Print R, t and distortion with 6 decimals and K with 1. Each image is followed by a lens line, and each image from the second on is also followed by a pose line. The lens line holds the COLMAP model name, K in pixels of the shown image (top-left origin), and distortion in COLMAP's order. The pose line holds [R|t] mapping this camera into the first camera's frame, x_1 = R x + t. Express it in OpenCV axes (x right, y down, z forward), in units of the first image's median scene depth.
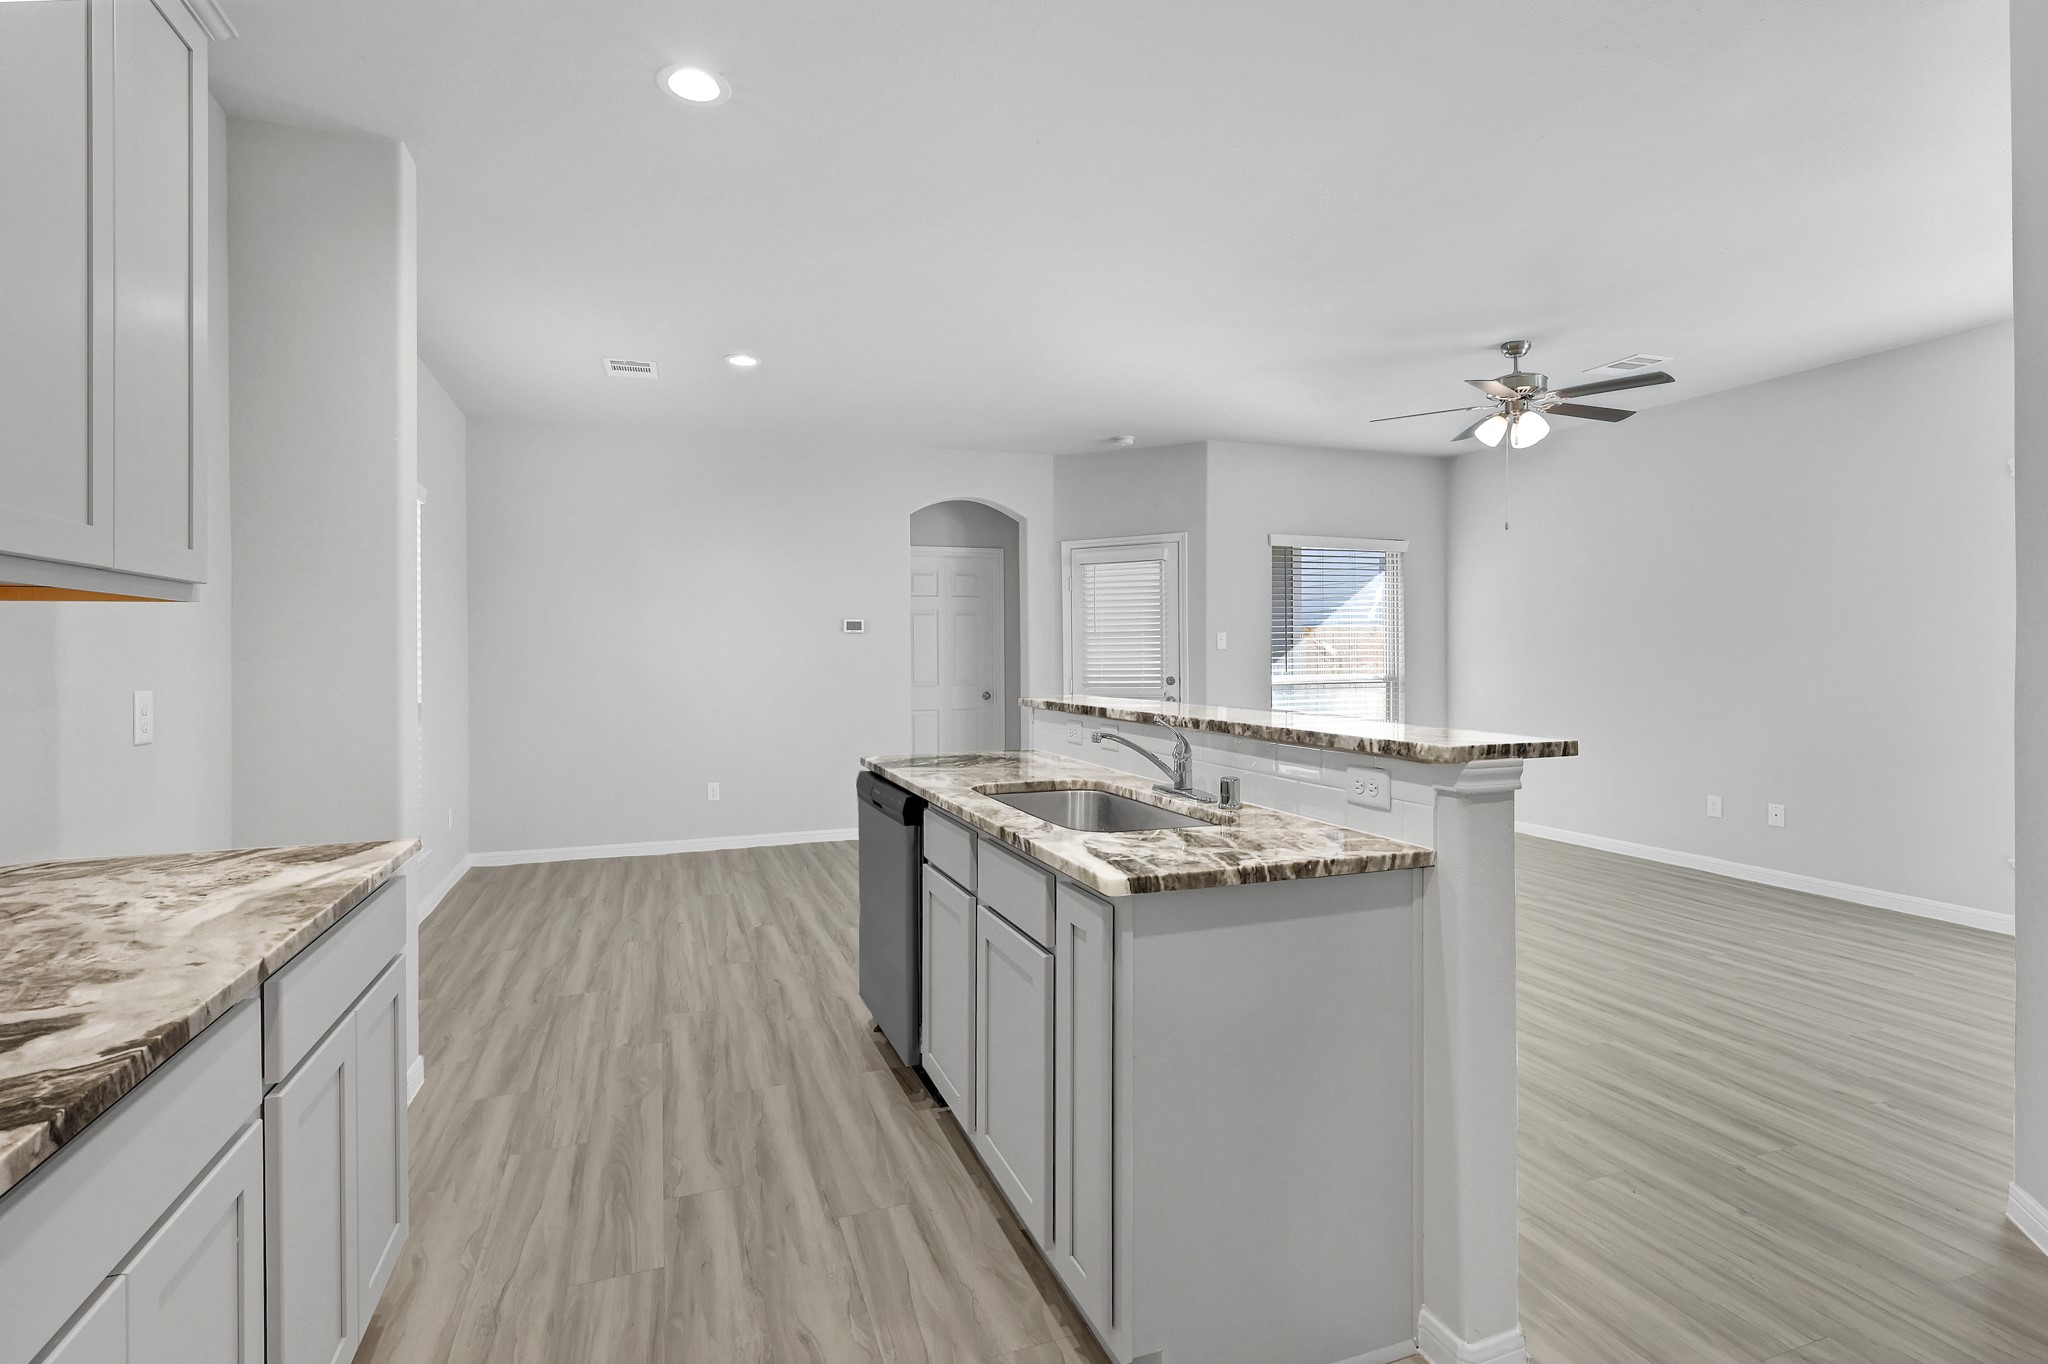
lens RADIAL K [[946.8, 0, 991.3], [0, 946.8, 655.9], [0, 0, 1]] dist [-0.000984, -0.000315]
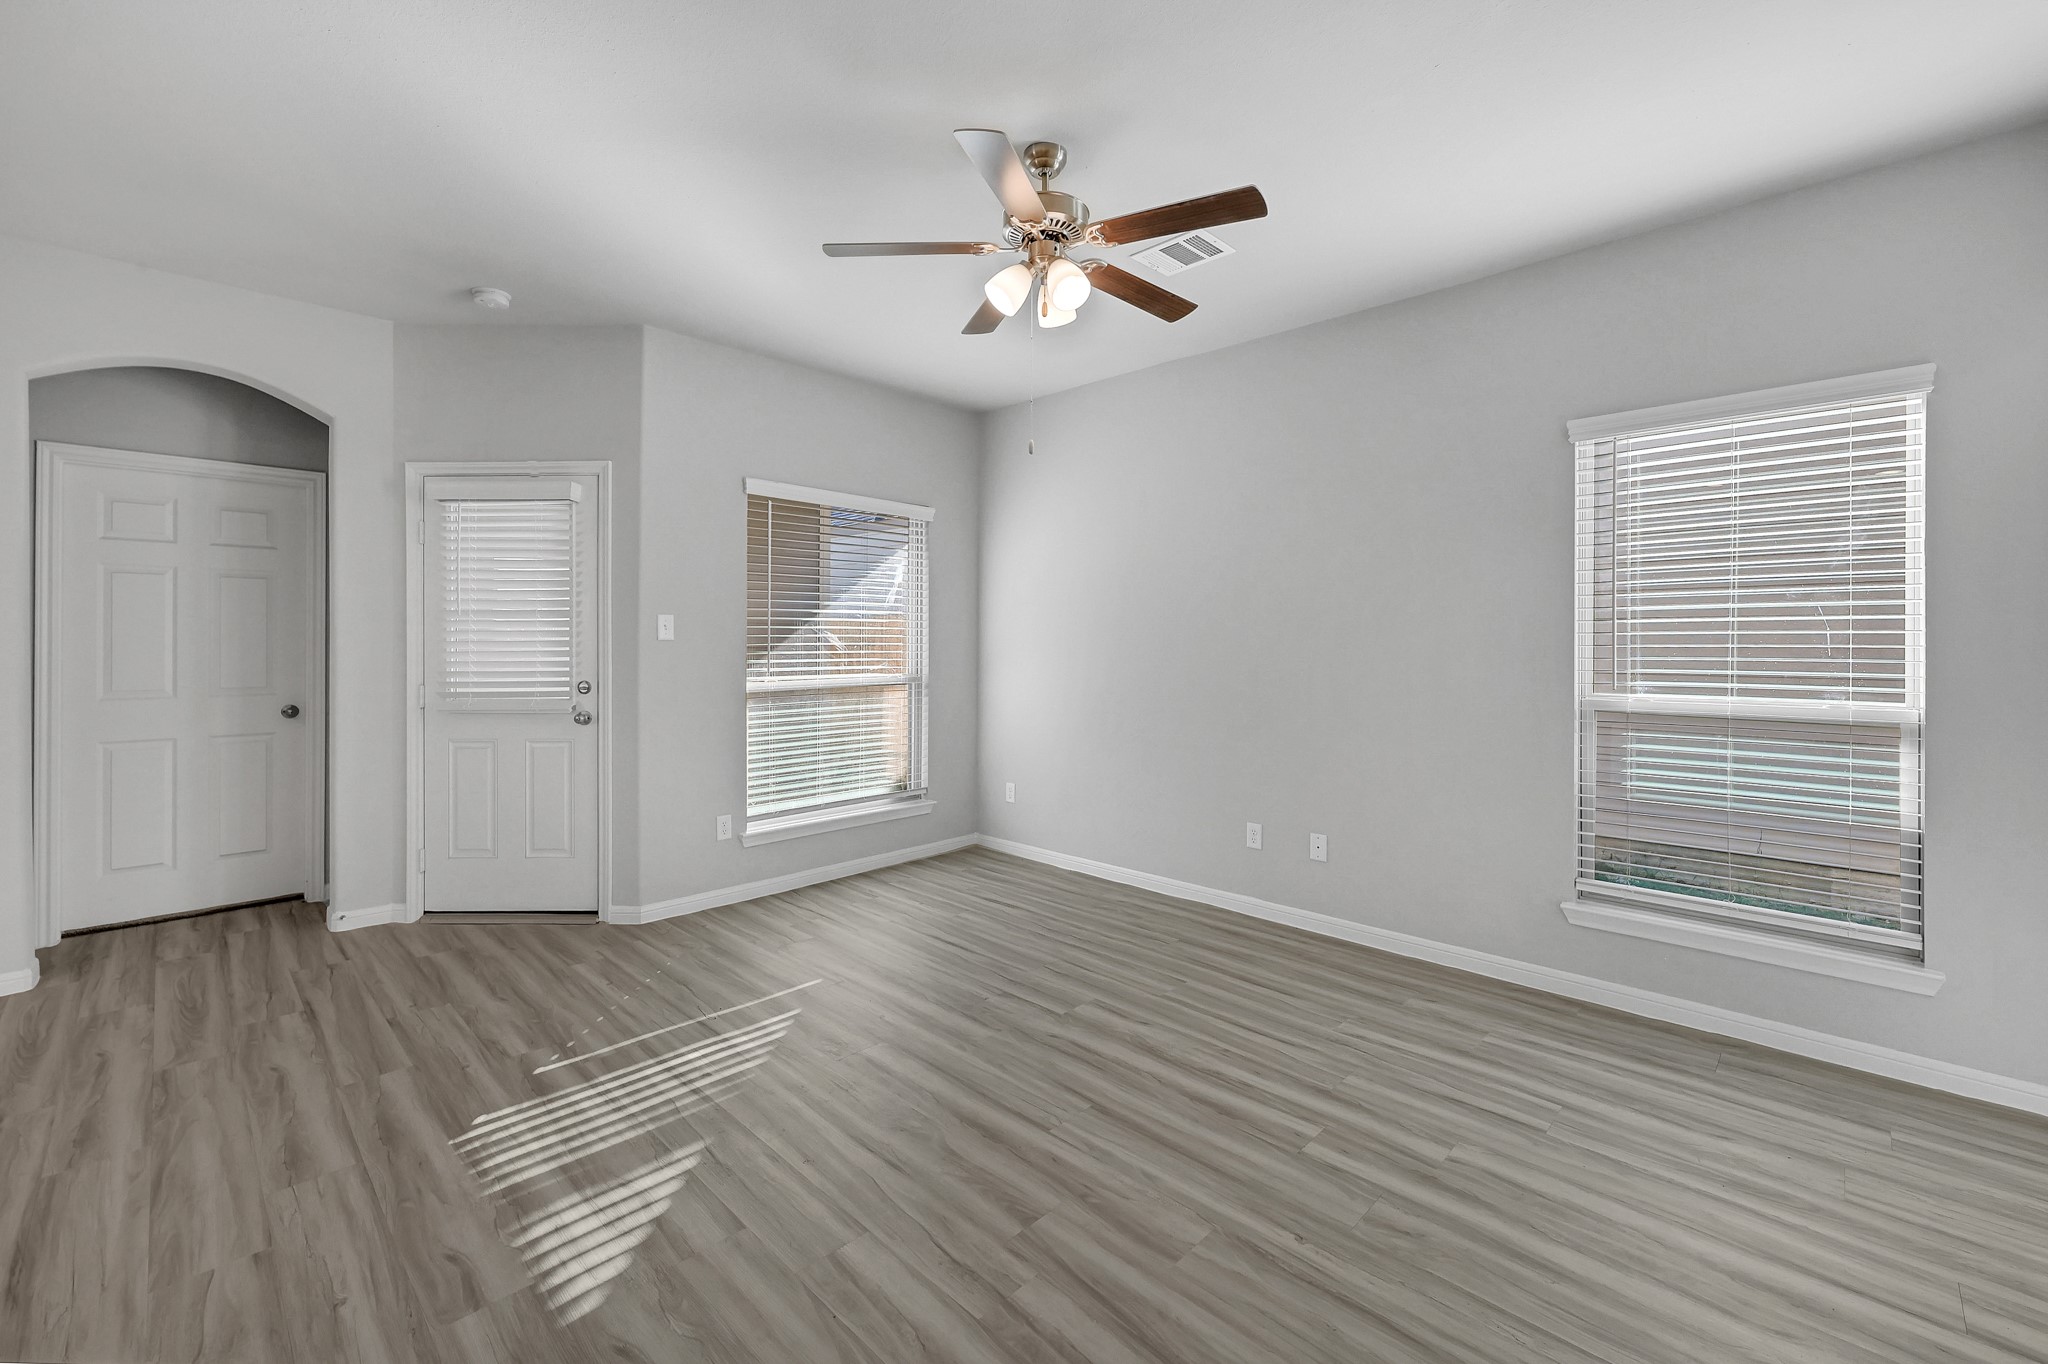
lens RADIAL K [[839.3, 0, 1024.3], [0, 839.3, 650.3], [0, 0, 1]] dist [0.002606, 0.000214]
pose [[0.895277, 0.006948, 0.445456, 0.301446], [-0.010360, 0.999933, 0.005225, -0.008394], [-0.445390, -0.009293, 0.895288, 0.514829]]
